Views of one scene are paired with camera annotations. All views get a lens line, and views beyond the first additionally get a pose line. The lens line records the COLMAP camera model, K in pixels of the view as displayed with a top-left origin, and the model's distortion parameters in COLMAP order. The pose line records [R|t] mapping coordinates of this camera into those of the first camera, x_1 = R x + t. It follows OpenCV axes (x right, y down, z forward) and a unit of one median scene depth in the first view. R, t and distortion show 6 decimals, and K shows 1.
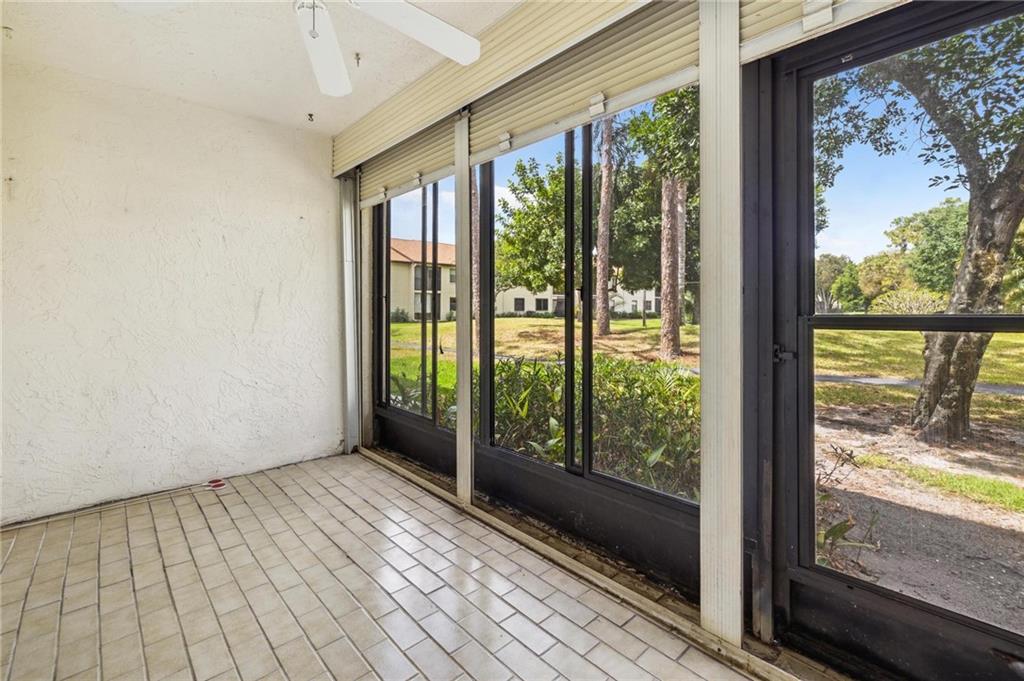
lens RADIAL K [[448.9, 0, 504.1], [0, 448.9, 314.6], [0, 0, 1]] dist [0.001022, -0.000040]
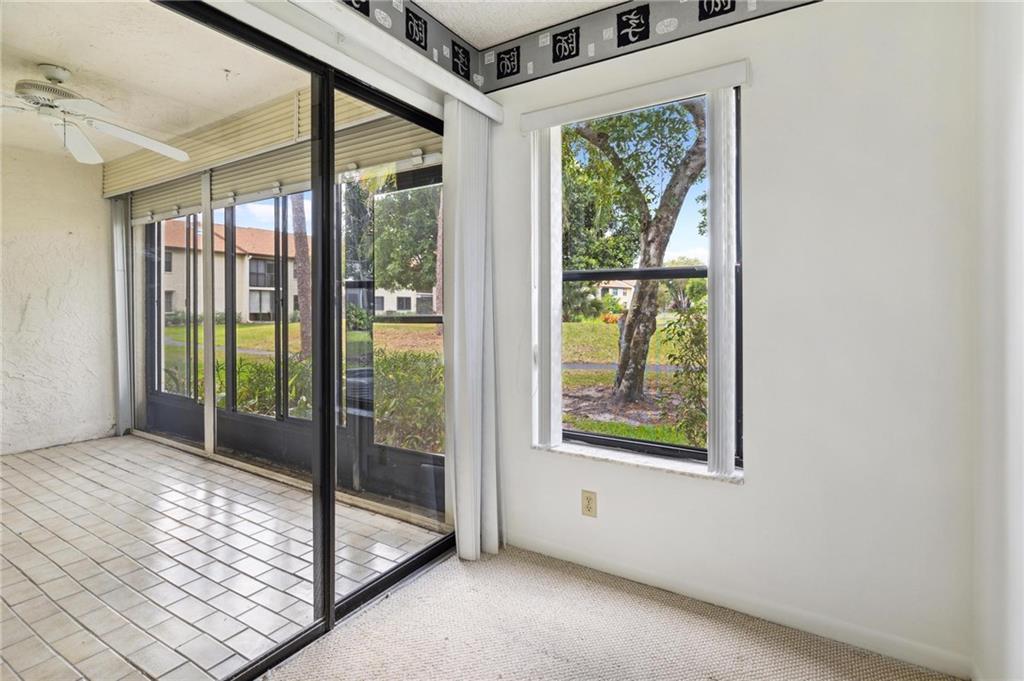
lens RADIAL K [[497.2, 0, 511.6], [0, 497.2, 313.5], [0, 0, 1]] dist [-0.000205, 0.000049]
pose [[0.963365, -0.003861, 0.268167, 0.299906], [0.004115, 0.999991, -0.000387, -0.002329], [-0.268163, 0.001477, 0.963372, -0.539967]]
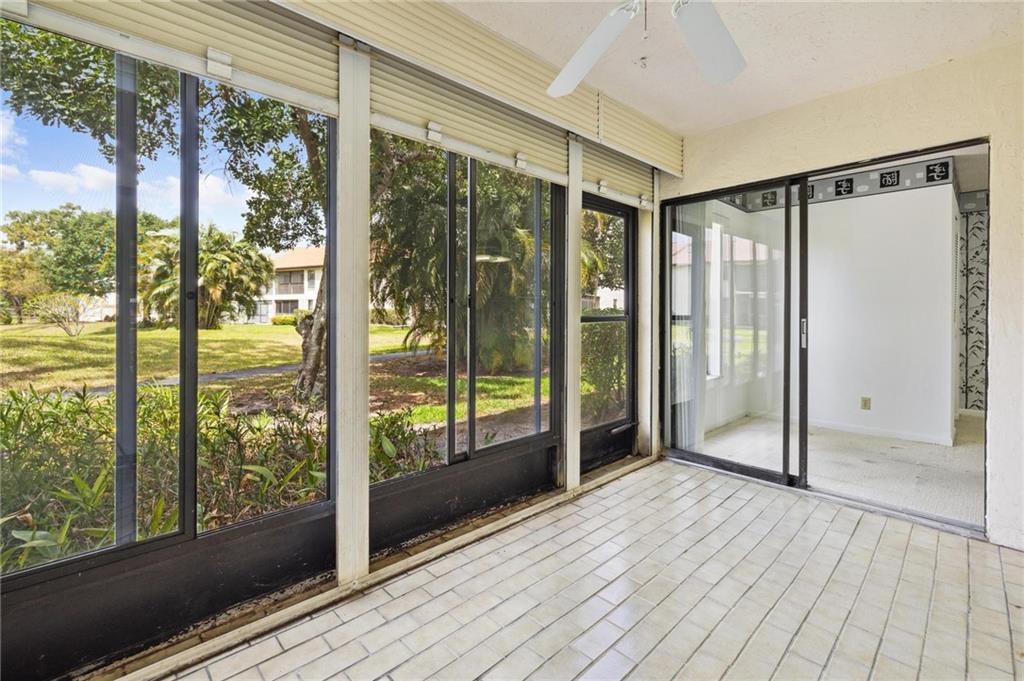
lens RADIAL K [[448.9, 0, 504.1], [0, 448.9, 314.6], [0, 0, 1]] dist [0.001022, -0.000040]
pose [[-0.015088, -0.002734, 0.999882, -0.626199], [0.011286, 0.999932, 0.002905, -0.010282], [-0.999822, 0.011328, -0.015056, 0.584877]]
